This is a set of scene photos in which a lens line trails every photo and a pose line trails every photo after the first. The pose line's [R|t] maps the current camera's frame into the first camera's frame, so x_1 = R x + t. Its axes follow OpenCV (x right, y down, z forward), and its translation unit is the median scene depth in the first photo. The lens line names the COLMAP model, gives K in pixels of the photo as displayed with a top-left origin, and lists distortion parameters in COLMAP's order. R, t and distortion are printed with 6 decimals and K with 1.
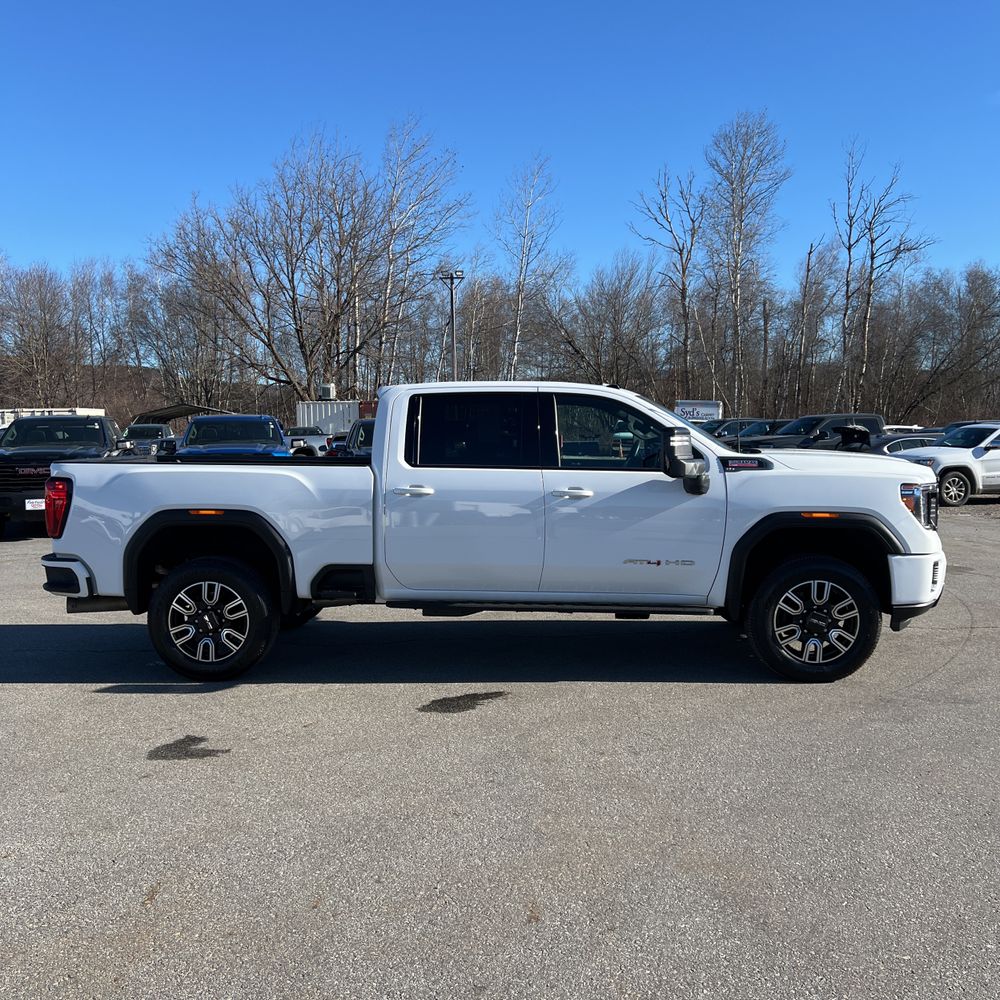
lens RADIAL K [[988.8, 0, 485.8], [0, 988.8, 503.4], [0, 0, 1]] dist [0.095156, -0.181503]
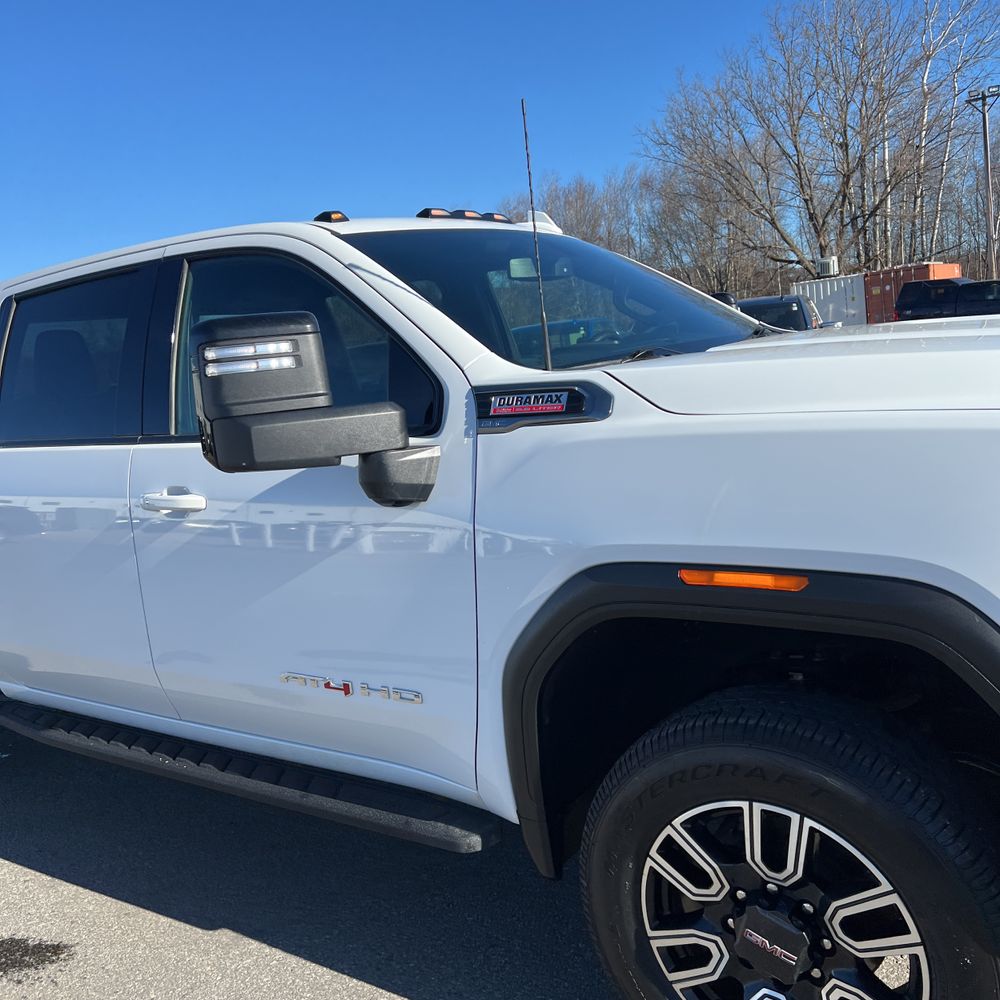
lens RADIAL K [[987.6, 0, 496.1], [0, 987.6, 494.6], [0, 0, 1]] dist [0.062748, -0.083978]
pose [[0.844333, -0.012087, -0.535683, 0.406979], [0.065709, 0.994535, 0.081128, -0.036526], [0.531775, -0.103698, 0.840513, 0.706940]]
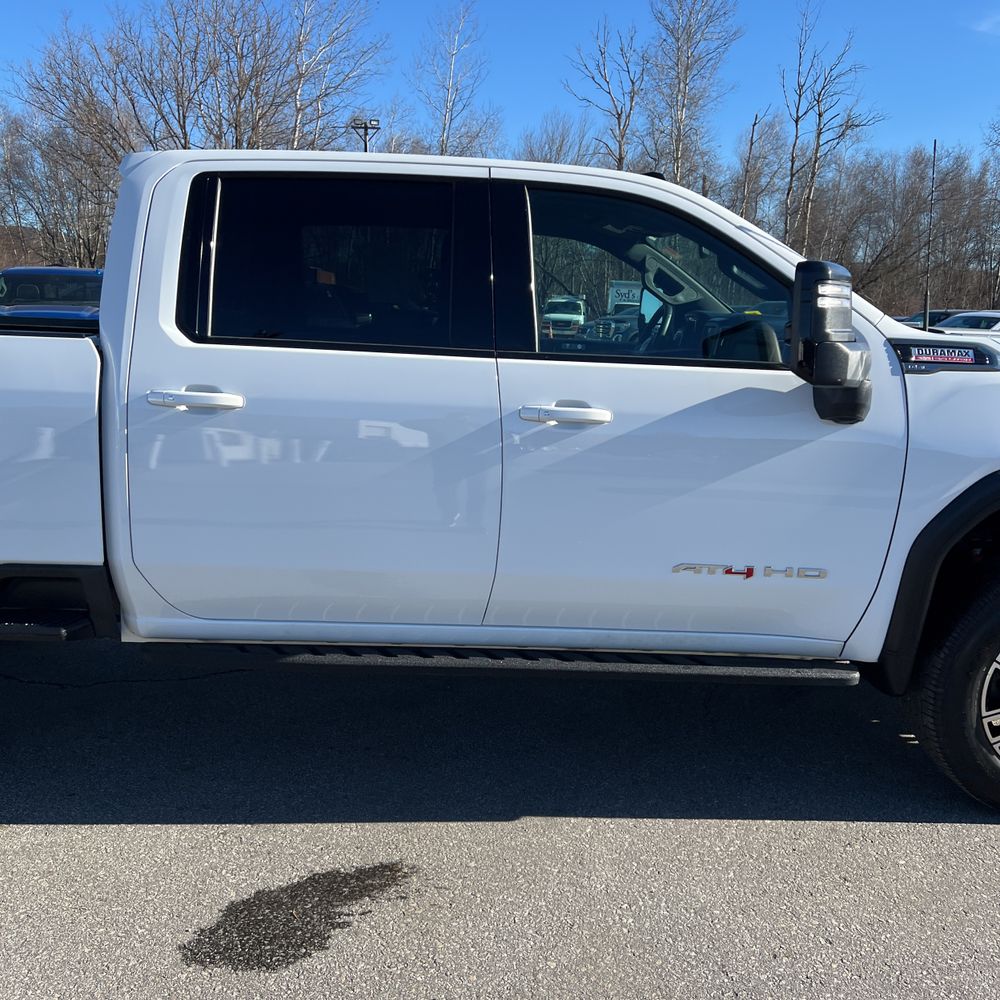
lens RADIAL K [[997.0, 0, 485.1], [0, 997.0, 494.2], [0, 0, 1]] dist [0.077265, -0.125813]
pose [[0.996465, 0.015368, 0.082594, 0.015249], [-0.024160, 0.994015, 0.106534, -0.020652], [-0.080462, -0.108153, 0.990873, 0.543078]]
